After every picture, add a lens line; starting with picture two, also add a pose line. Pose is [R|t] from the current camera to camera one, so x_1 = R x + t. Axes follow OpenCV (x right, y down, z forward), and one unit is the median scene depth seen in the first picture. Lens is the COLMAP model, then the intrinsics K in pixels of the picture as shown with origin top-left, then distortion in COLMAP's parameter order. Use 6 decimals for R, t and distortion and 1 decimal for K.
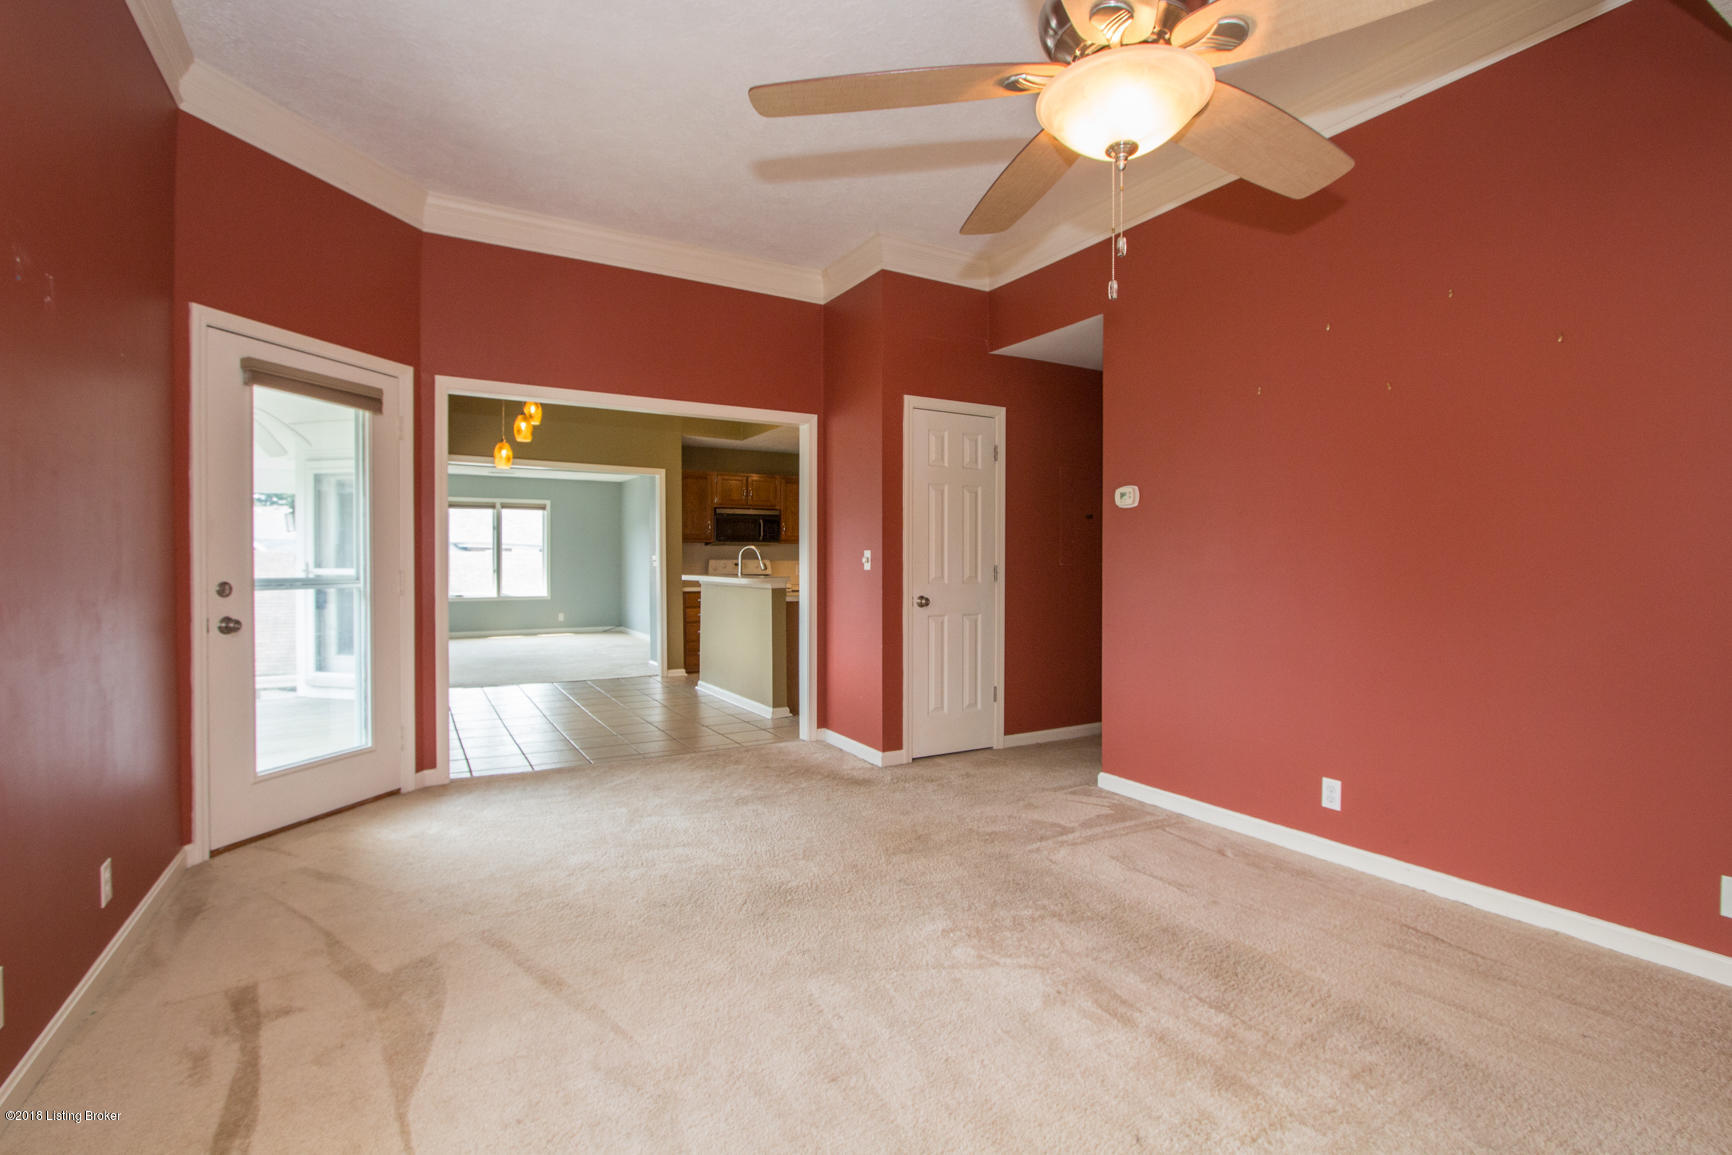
lens RADIAL K [[798.4, 0, 836.8], [0, 798.4, 572.2], [0, 0, 1]] dist [-0.014724, 0.000590]
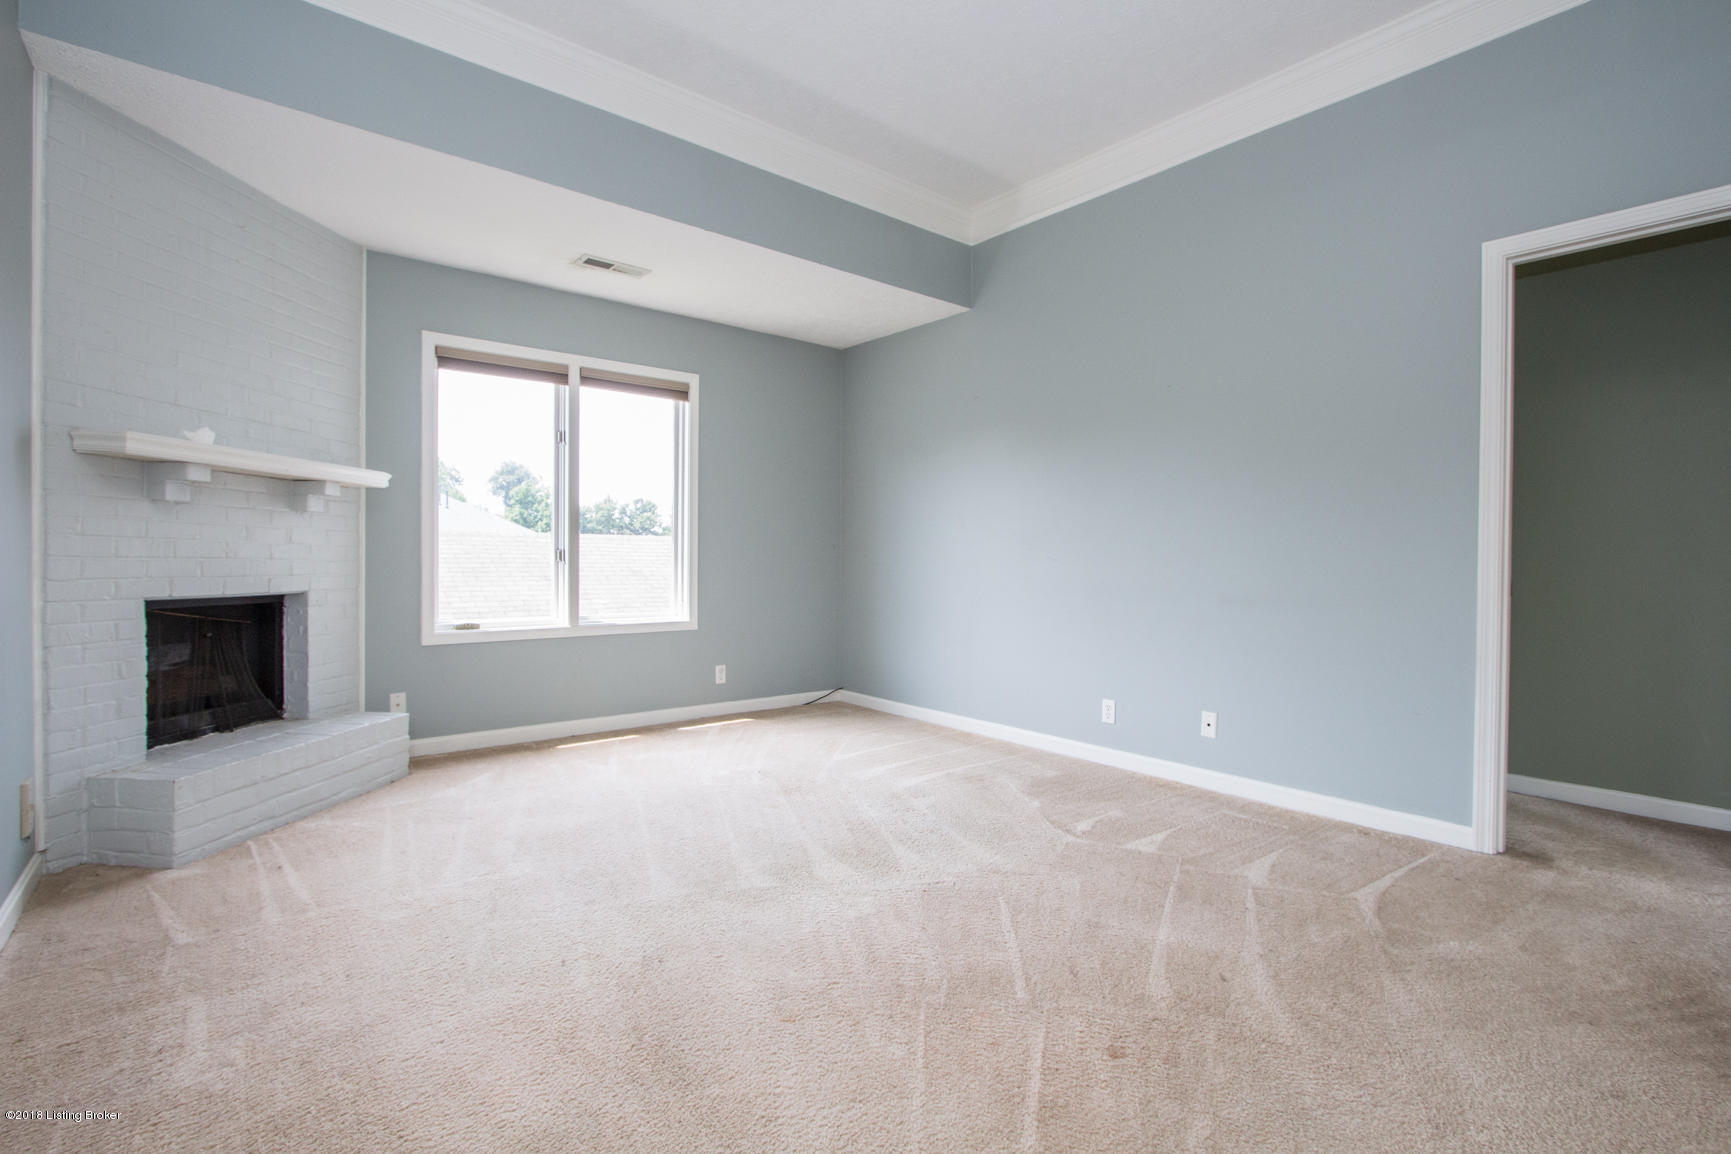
lens RADIAL K [[798.0, 0, 836.3], [0, 798.0, 571.7], [0, 0, 1]] dist [-0.014724, 0.000590]
pose [[0.984029, 0.005000, 0.177939, -1.124709], [-0.005068, 0.999987, -0.000074, 0.015162], [-0.177937, -0.000829, 0.984042, 1.887739]]
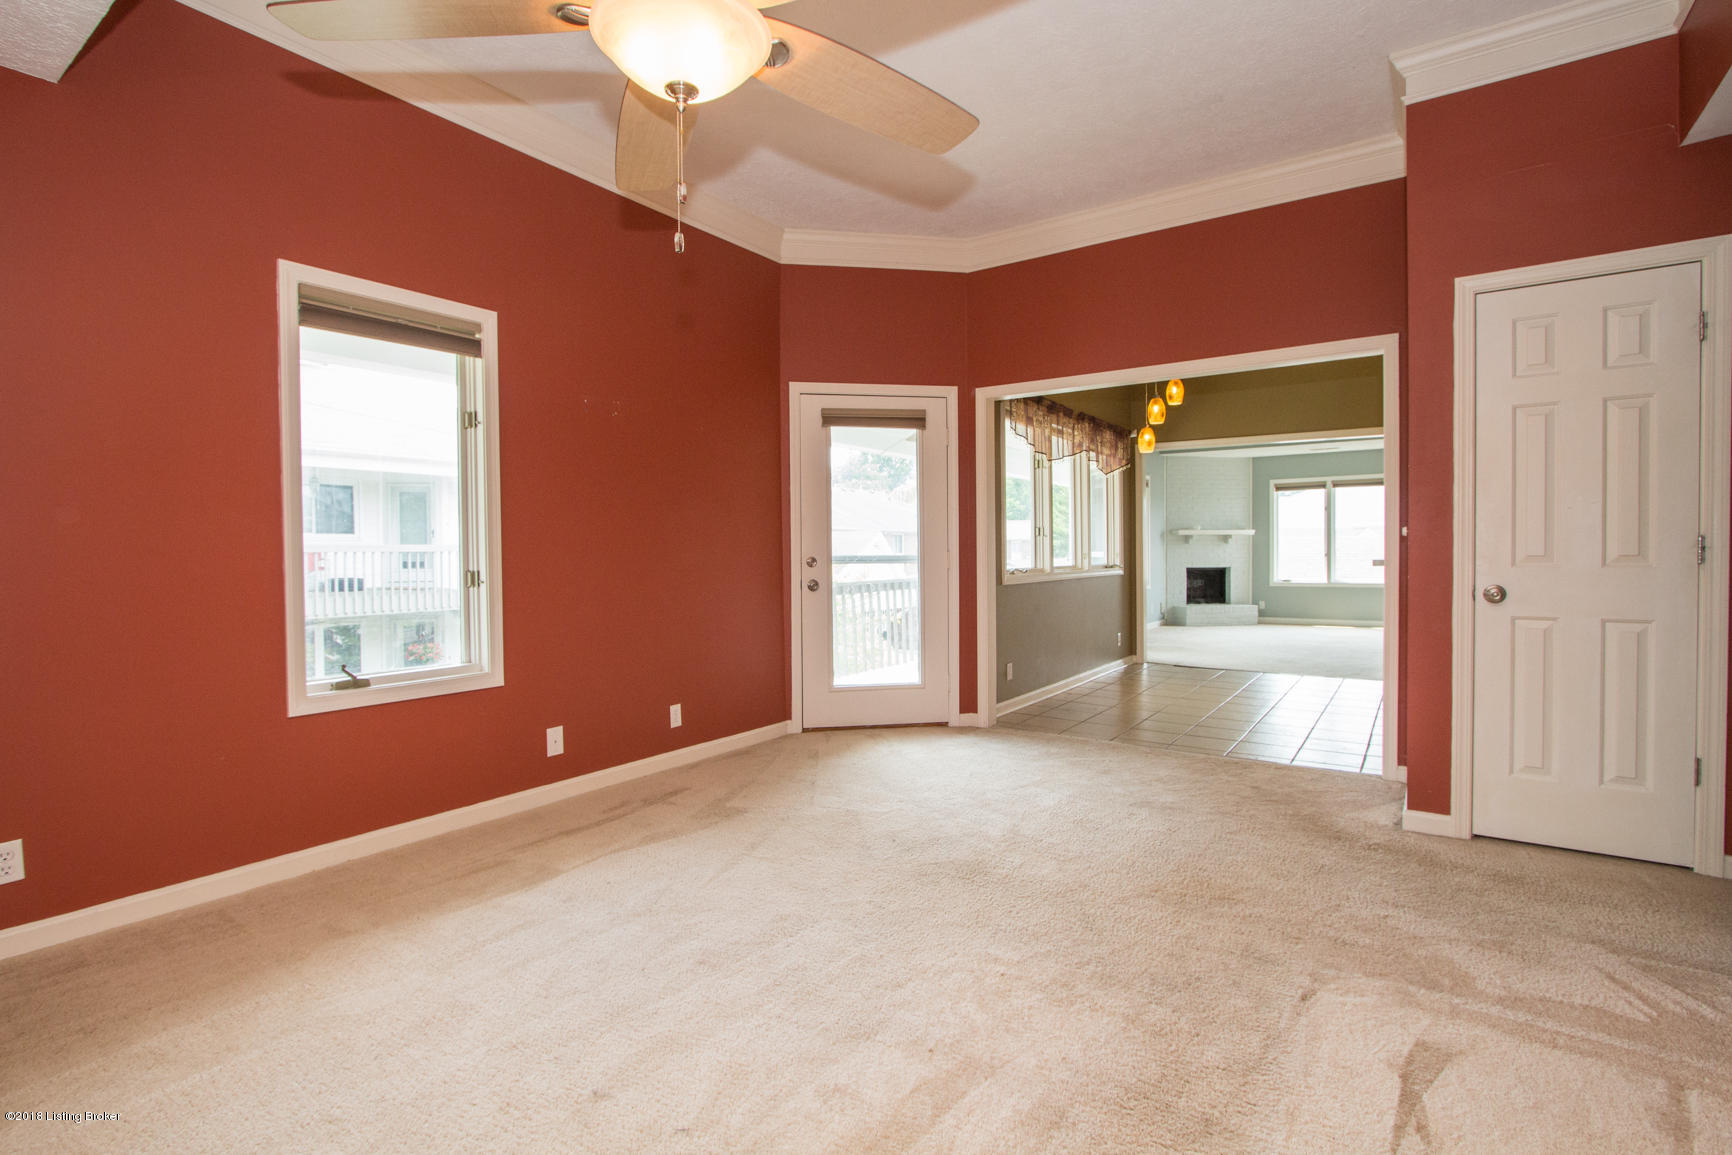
lens RADIAL K [[804.6, 0, 866.0], [0, 804.6, 577.5], [0, 0, 1]] dist [-0.009590, 0.000448]
pose [[0.438229, 0.022624, -0.898579, 0.543517], [-0.002648, 0.999711, 0.023879, 0.010882], [0.898859, -0.008085, 0.438163, 0.319197]]
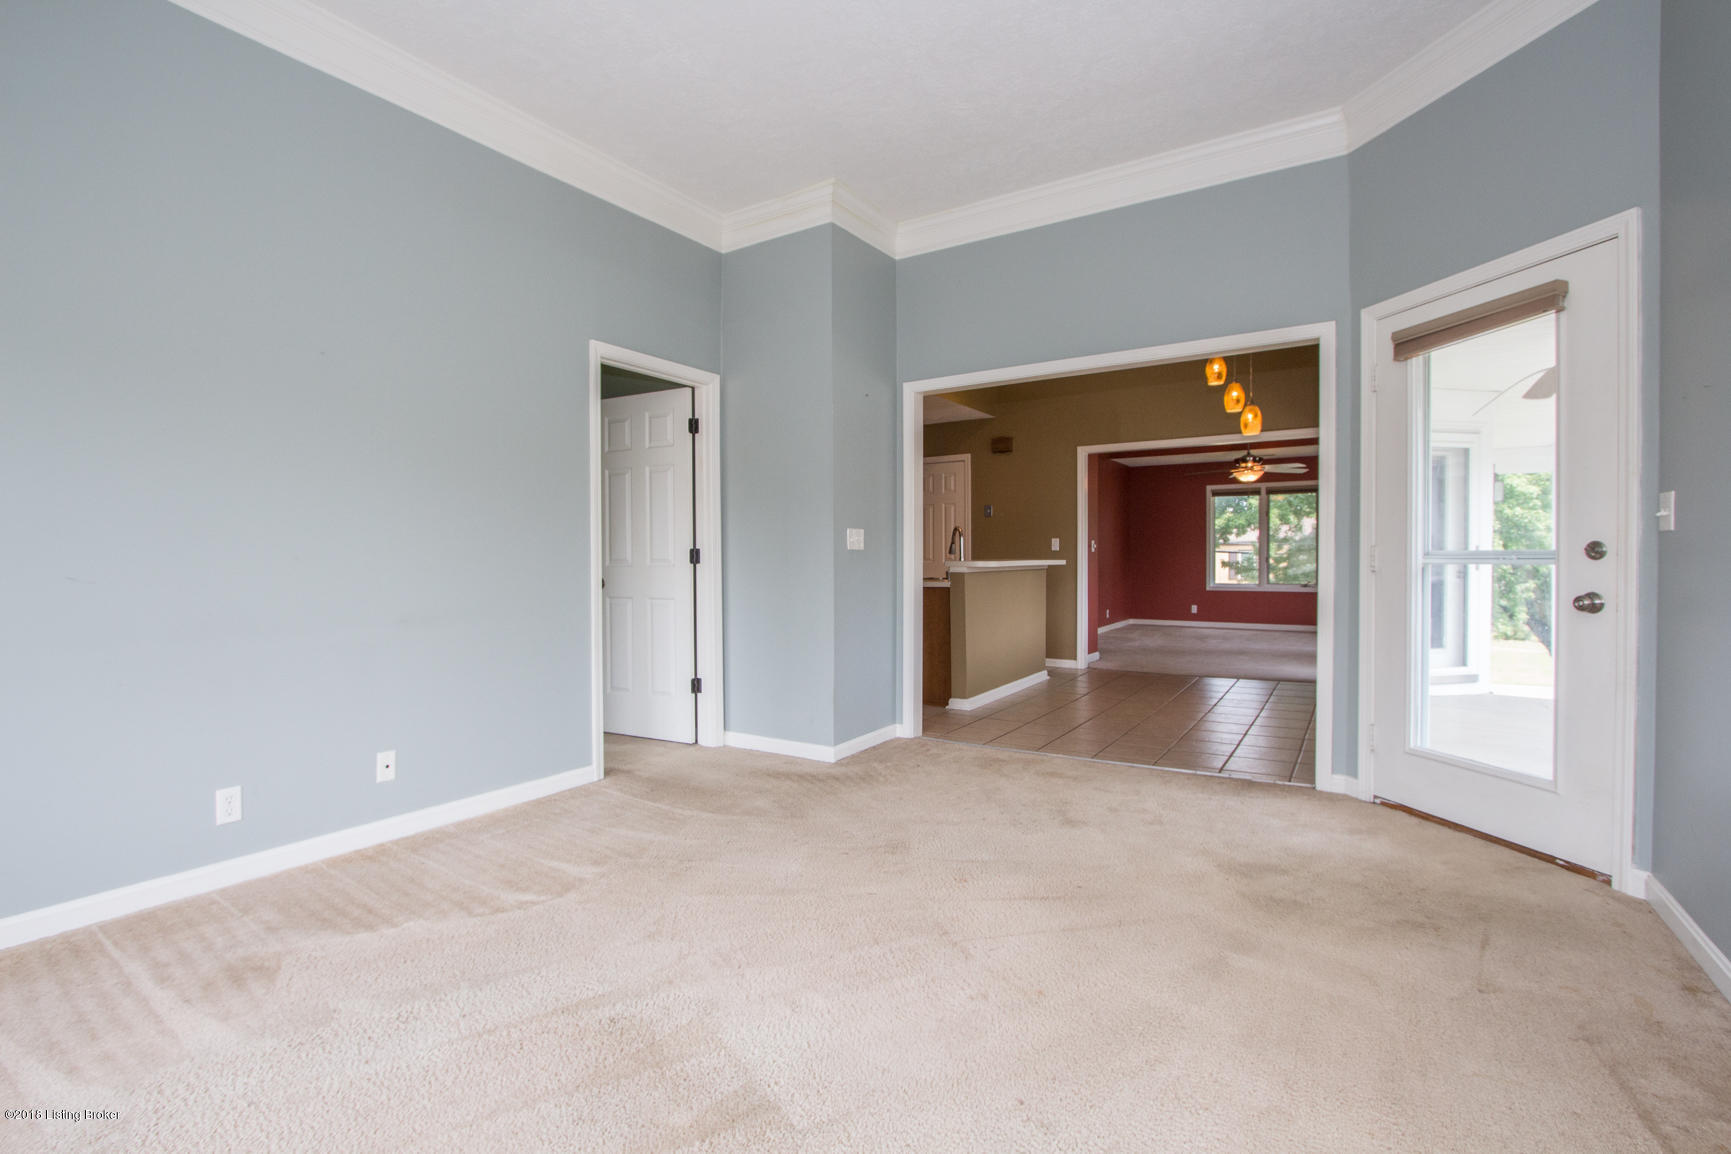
lens RADIAL K [[794.6, 0, 865.5], [0, 794.6, 577.0], [0, 0, 1]] dist [-0.040263, -0.000038]
pose [[-0.494559, -0.018698, 0.868943, -1.425817], [0.018947, 0.999299, 0.032287, -0.013689], [-0.868937, 0.032432, -0.493858, 2.625439]]
